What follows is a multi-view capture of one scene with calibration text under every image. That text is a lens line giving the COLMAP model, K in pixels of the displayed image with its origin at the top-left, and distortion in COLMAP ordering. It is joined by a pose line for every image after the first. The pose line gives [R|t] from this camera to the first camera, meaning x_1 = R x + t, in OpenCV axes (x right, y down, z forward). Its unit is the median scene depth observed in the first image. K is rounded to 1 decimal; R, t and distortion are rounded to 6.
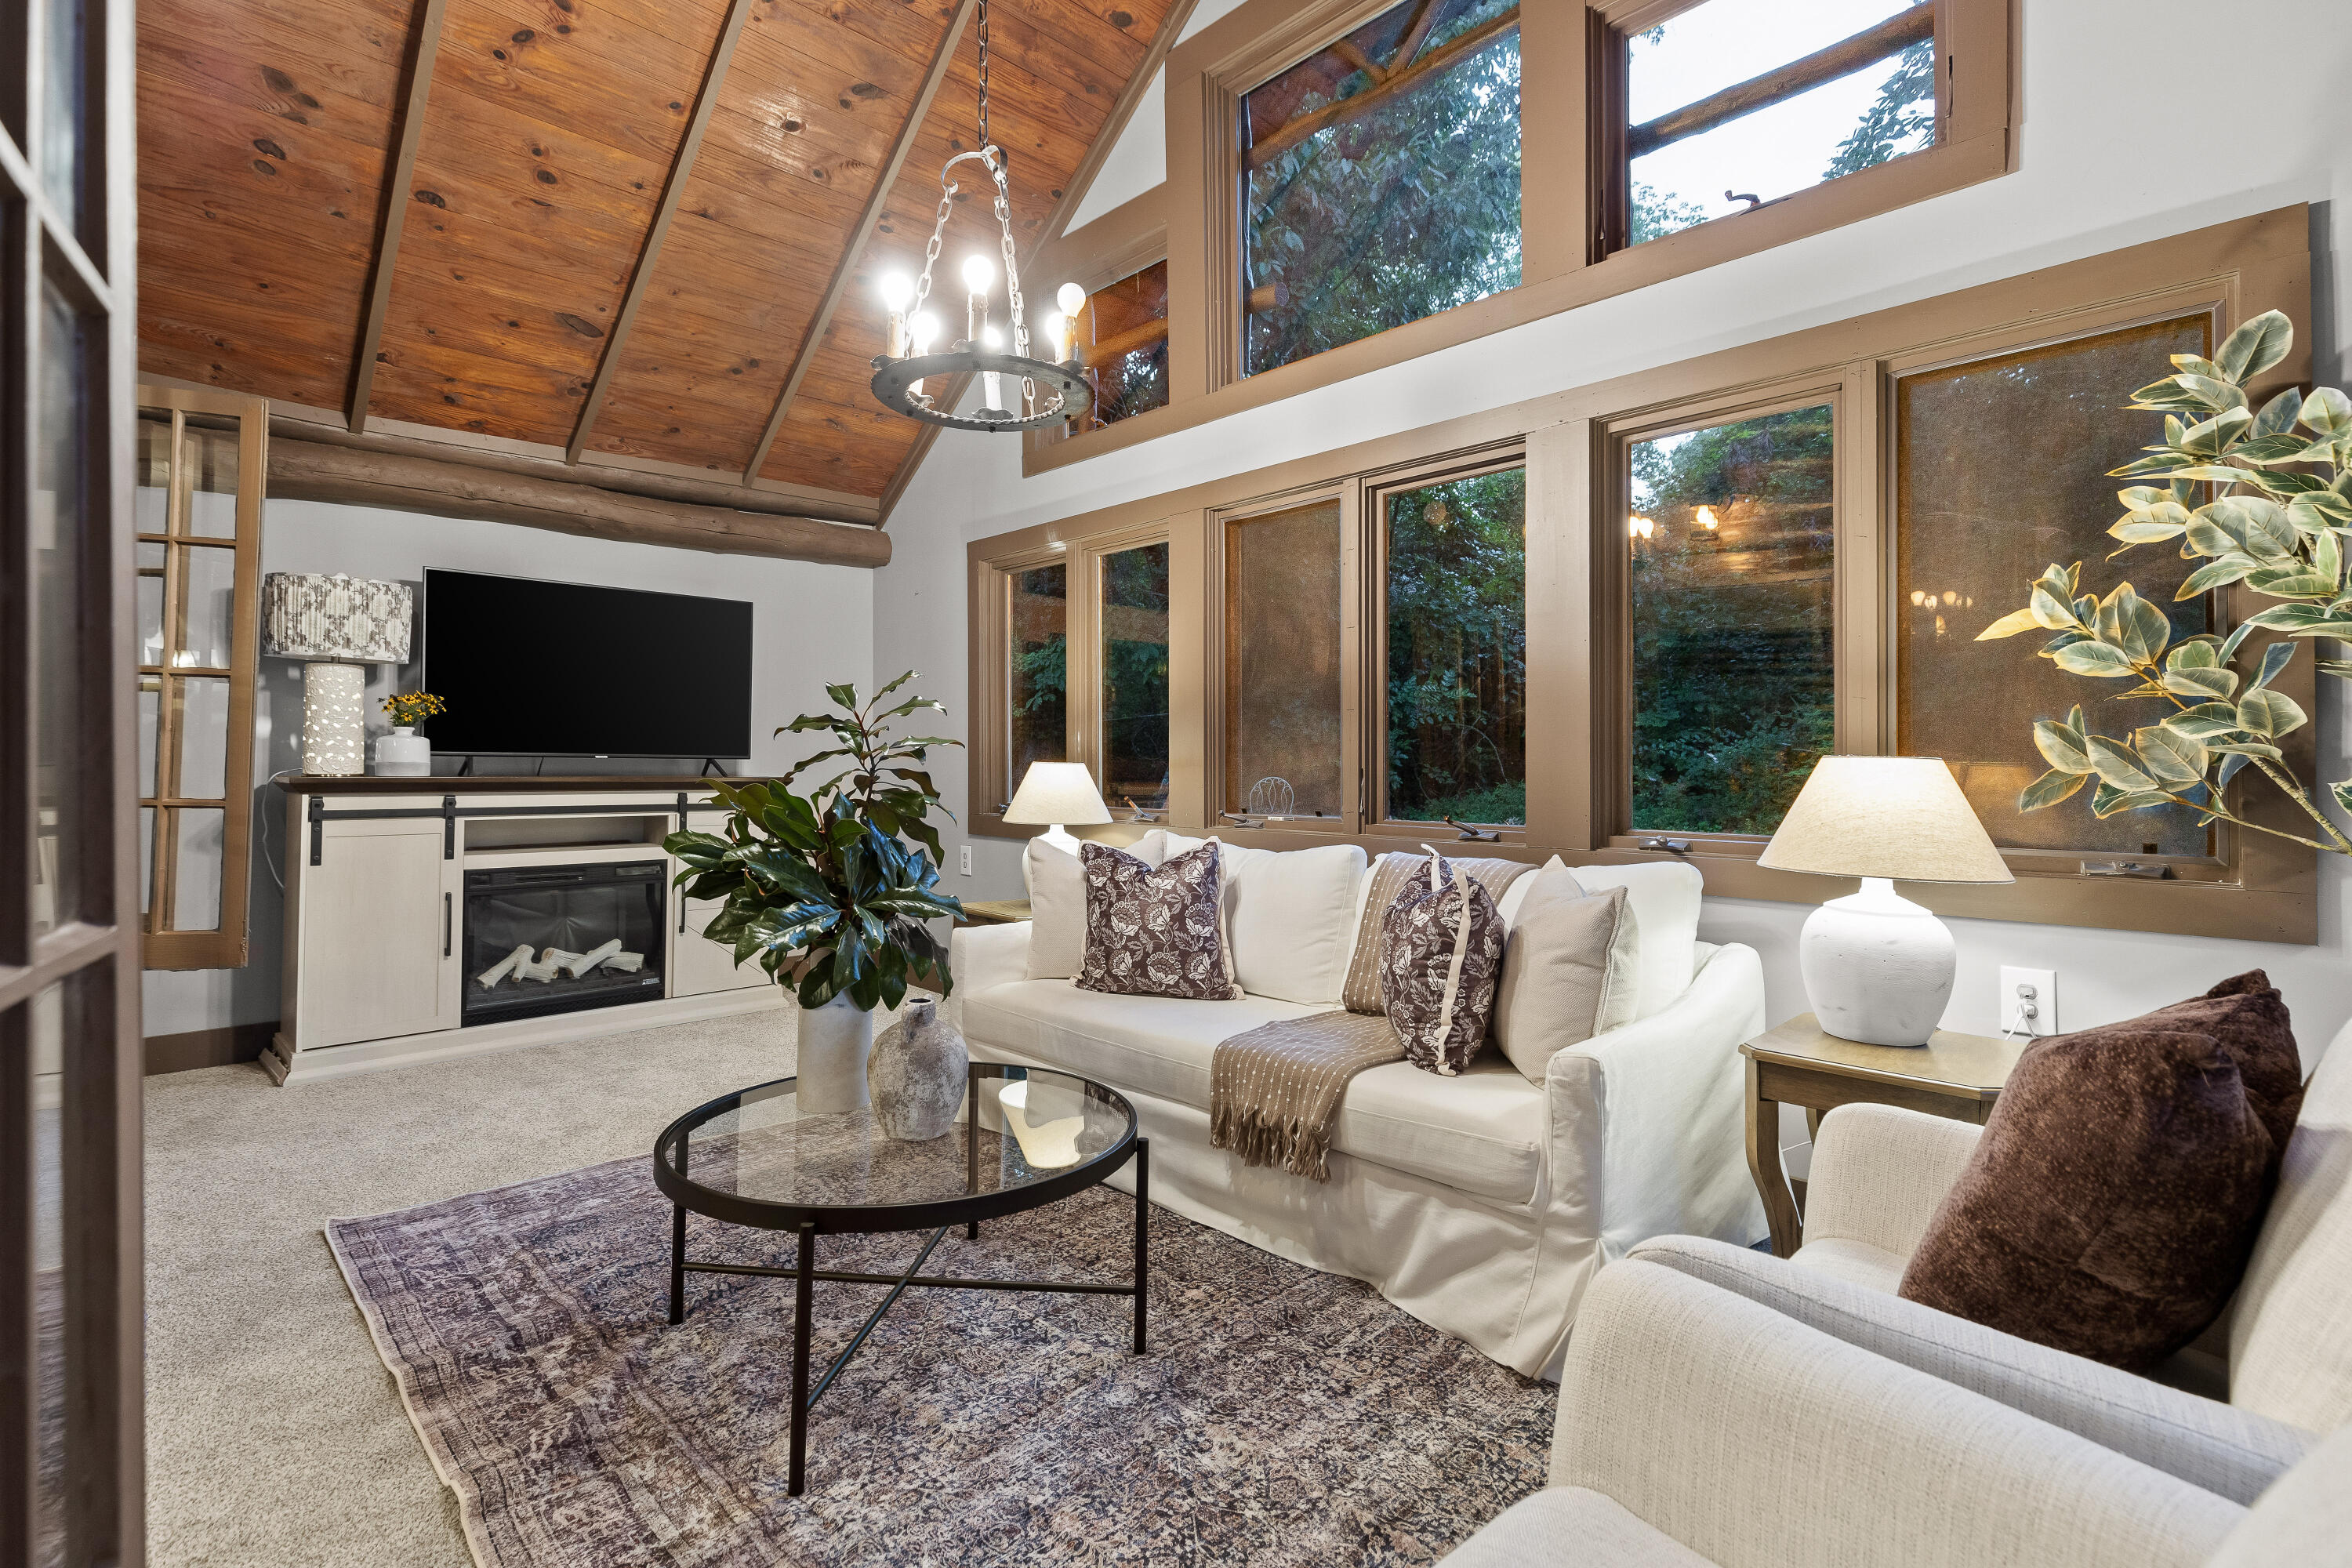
lens RADIAL K [[1076.3, 0, 1185.0], [0, 1076.3, 745.9], [0, 0, 1]] dist [0.003319, -0.000248]
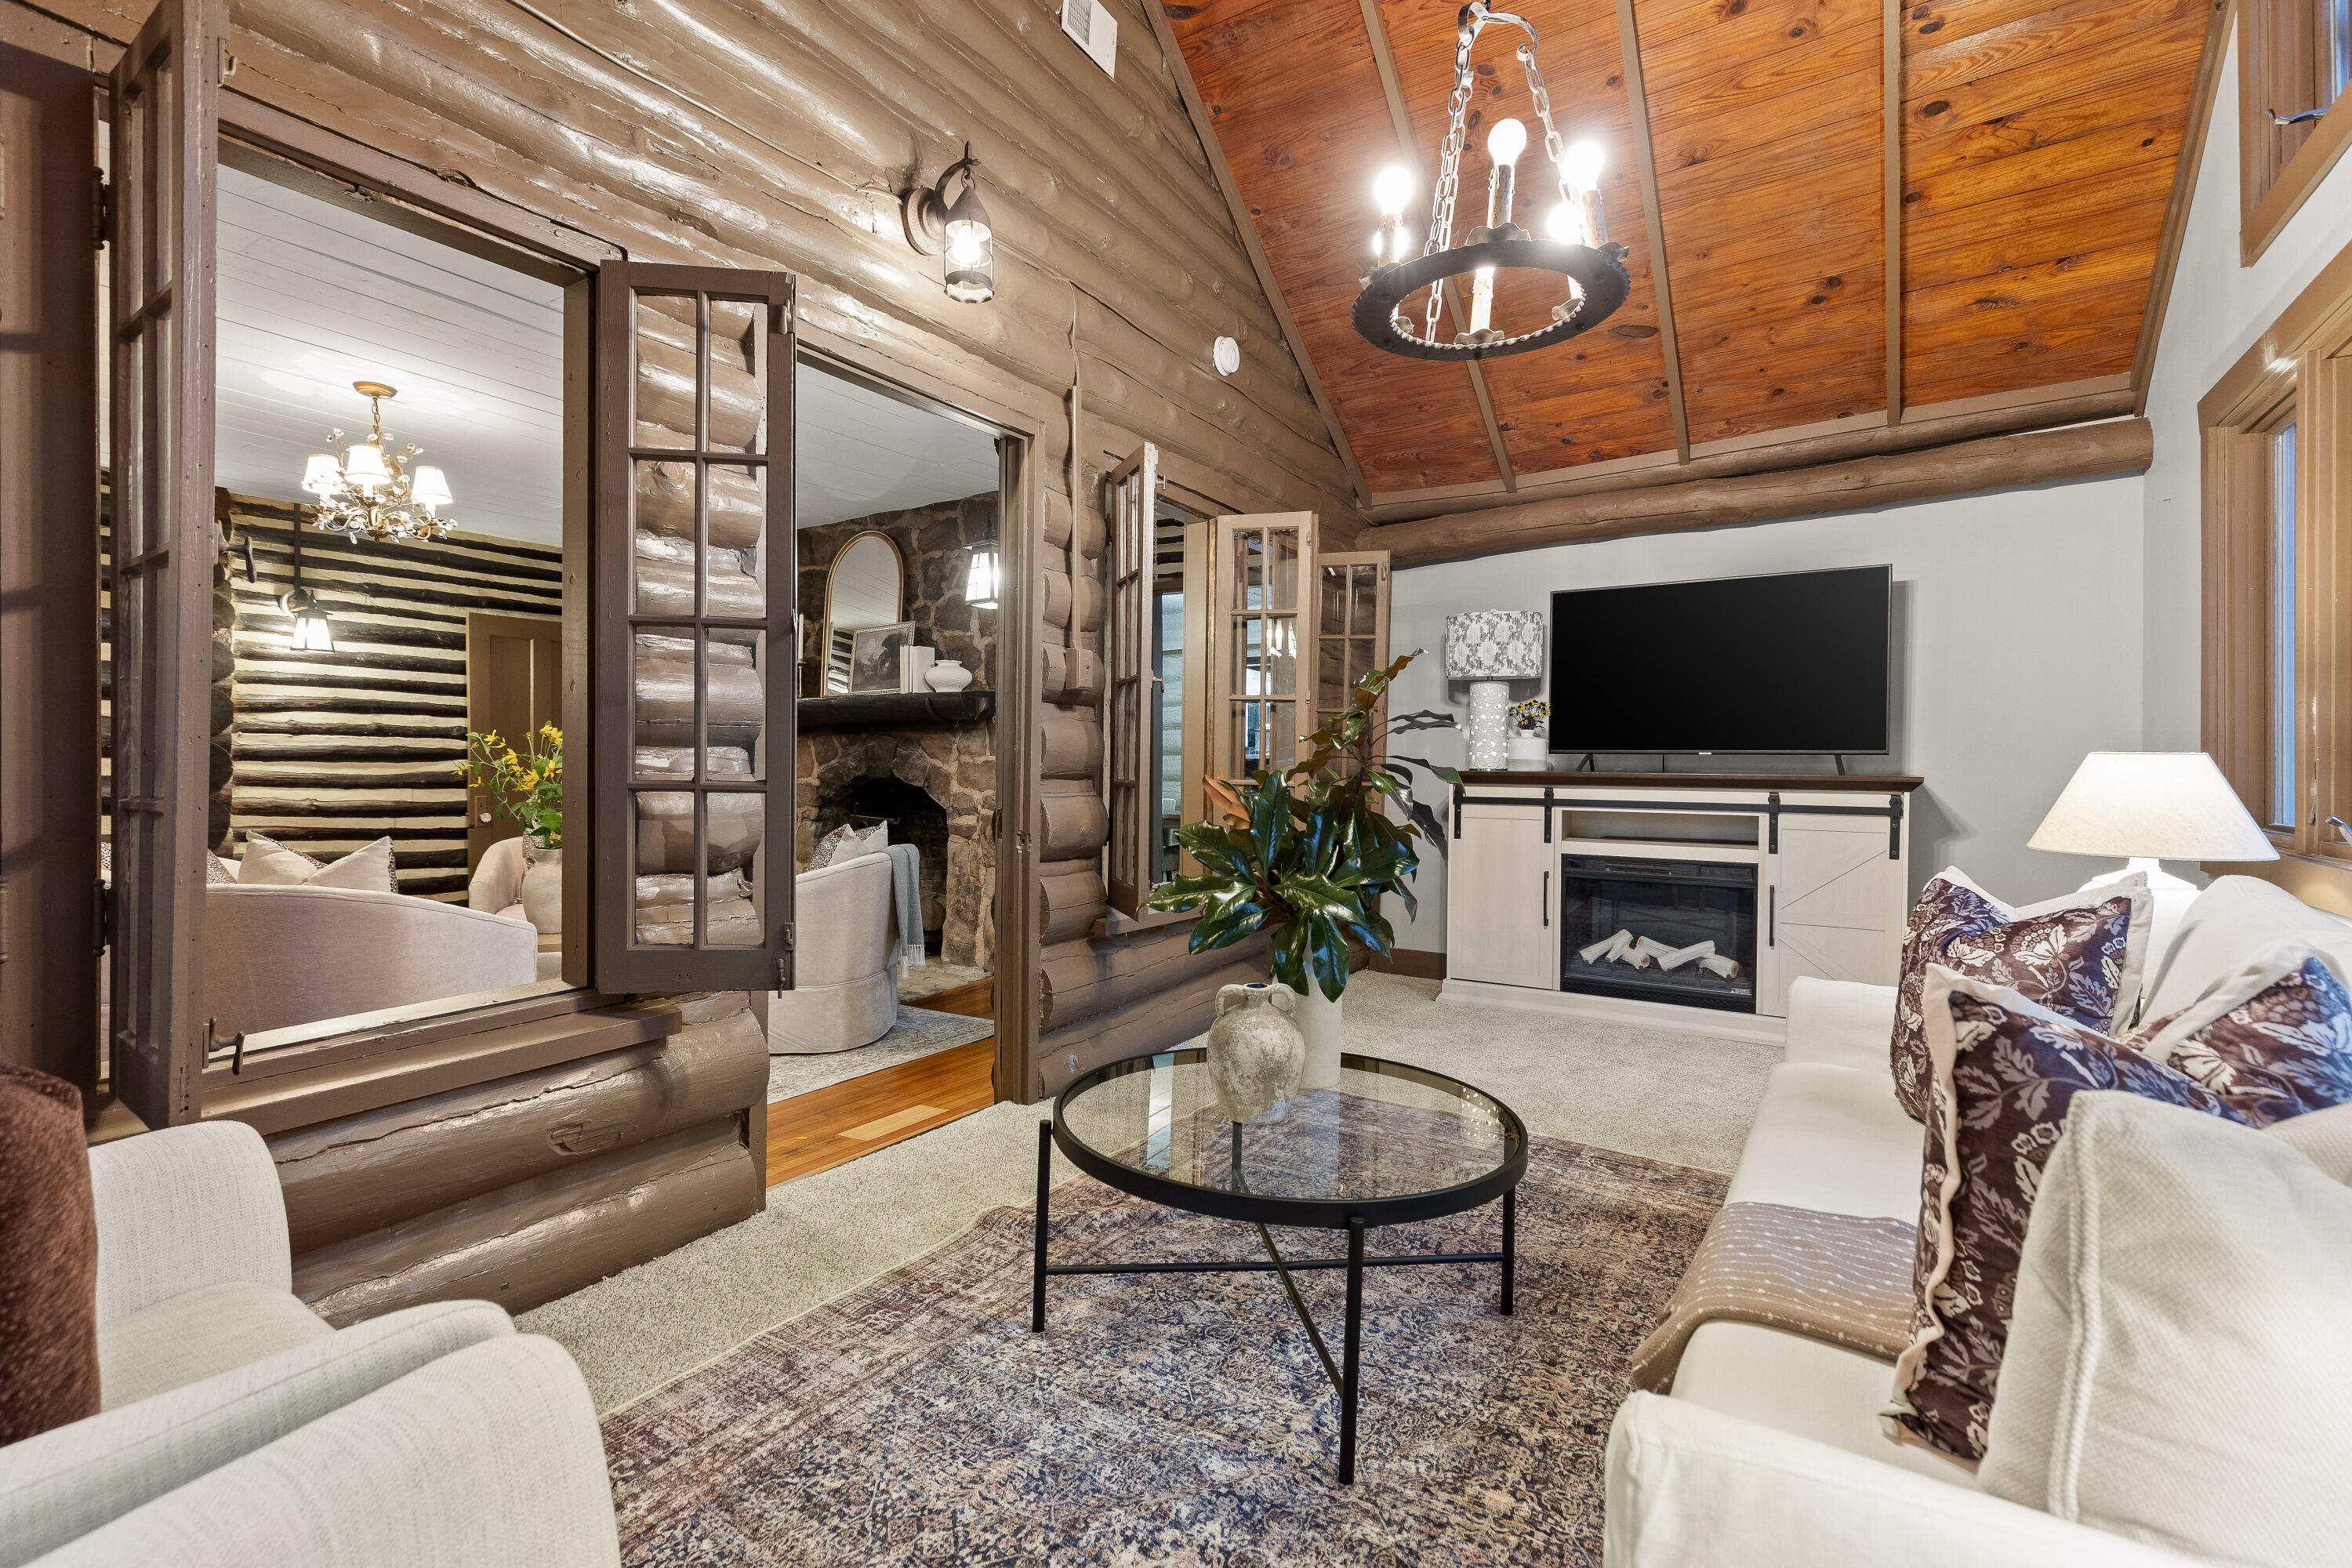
lens RADIAL K [[1076.3, 0, 1174.2], [0, 1076.3, 769.2], [0, 0, 1]] dist [0.003319, -0.000248]
pose [[0.213734, -0.000488, -0.976892, 0.365578], [0.013762, 0.999902, 0.002511, 0.018095], [0.976795, -0.013981, 0.213720, 0.369525]]
